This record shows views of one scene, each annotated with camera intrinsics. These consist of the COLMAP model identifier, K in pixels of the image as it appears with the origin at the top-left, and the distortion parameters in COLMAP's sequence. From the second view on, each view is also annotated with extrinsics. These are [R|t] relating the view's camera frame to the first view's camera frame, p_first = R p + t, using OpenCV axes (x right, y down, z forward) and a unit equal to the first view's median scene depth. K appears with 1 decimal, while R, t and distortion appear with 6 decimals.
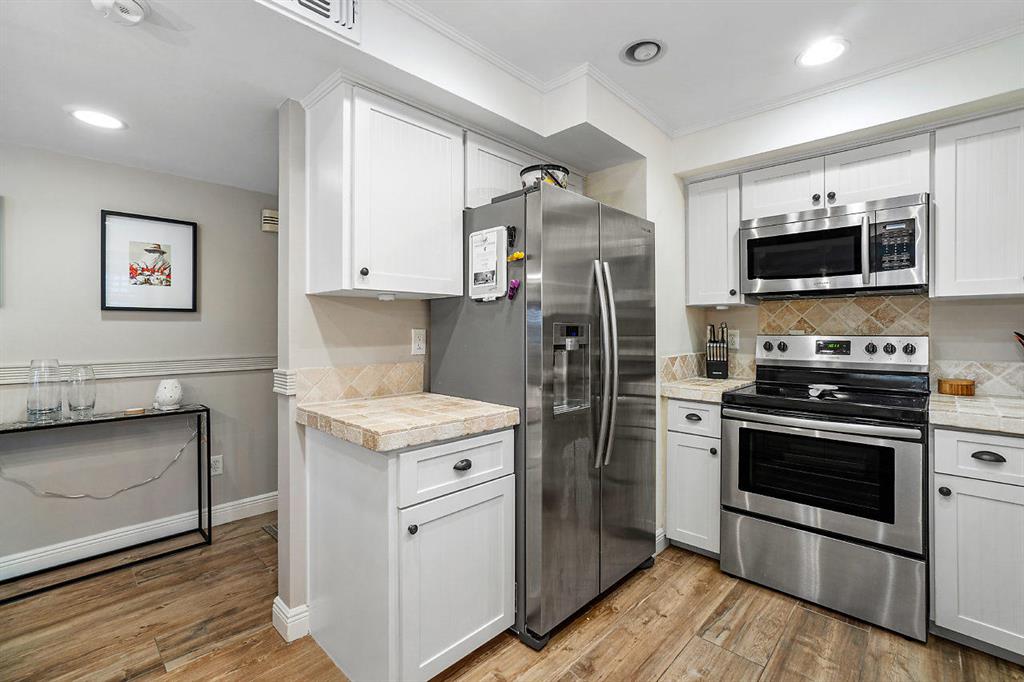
lens RADIAL K [[451.3, 0, 508.2], [0, 451.3, 329.1], [0, 0, 1]] dist [-0.036854, 0.016185]
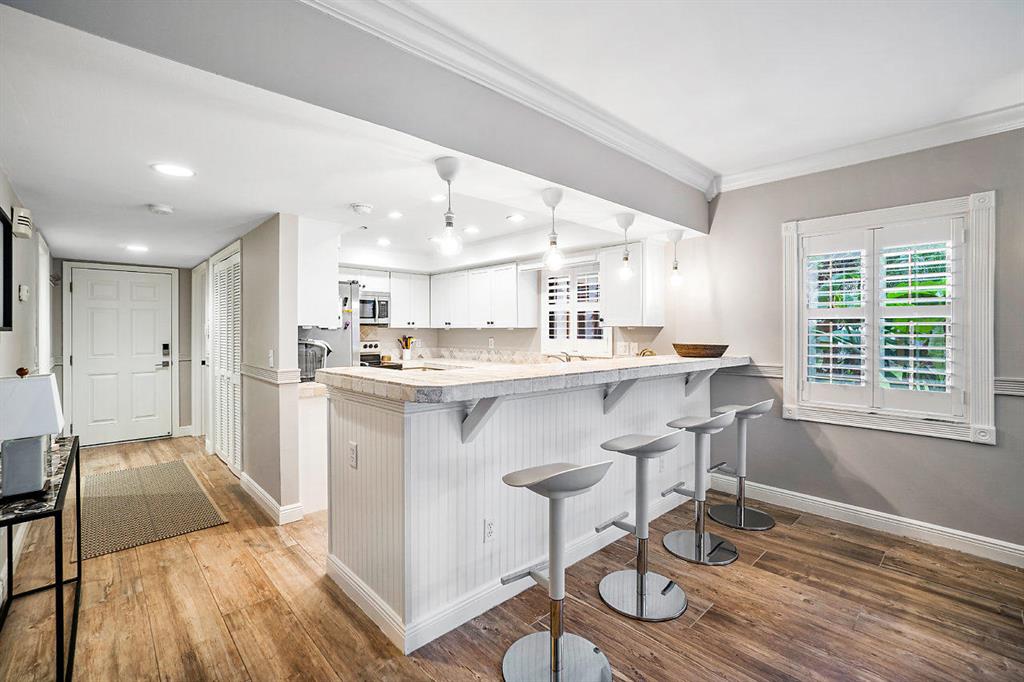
lens RADIAL K [[451.3, 0, 508.2], [0, 451.3, 329.1], [0, 0, 1]] dist [-0.036854, 0.016185]
pose [[0.041743, 0.003702, 0.999122, -2.002377], [0.003647, 0.999986, -0.003858, -0.048631], [-0.999122, 0.003805, 0.041729, 0.074095]]
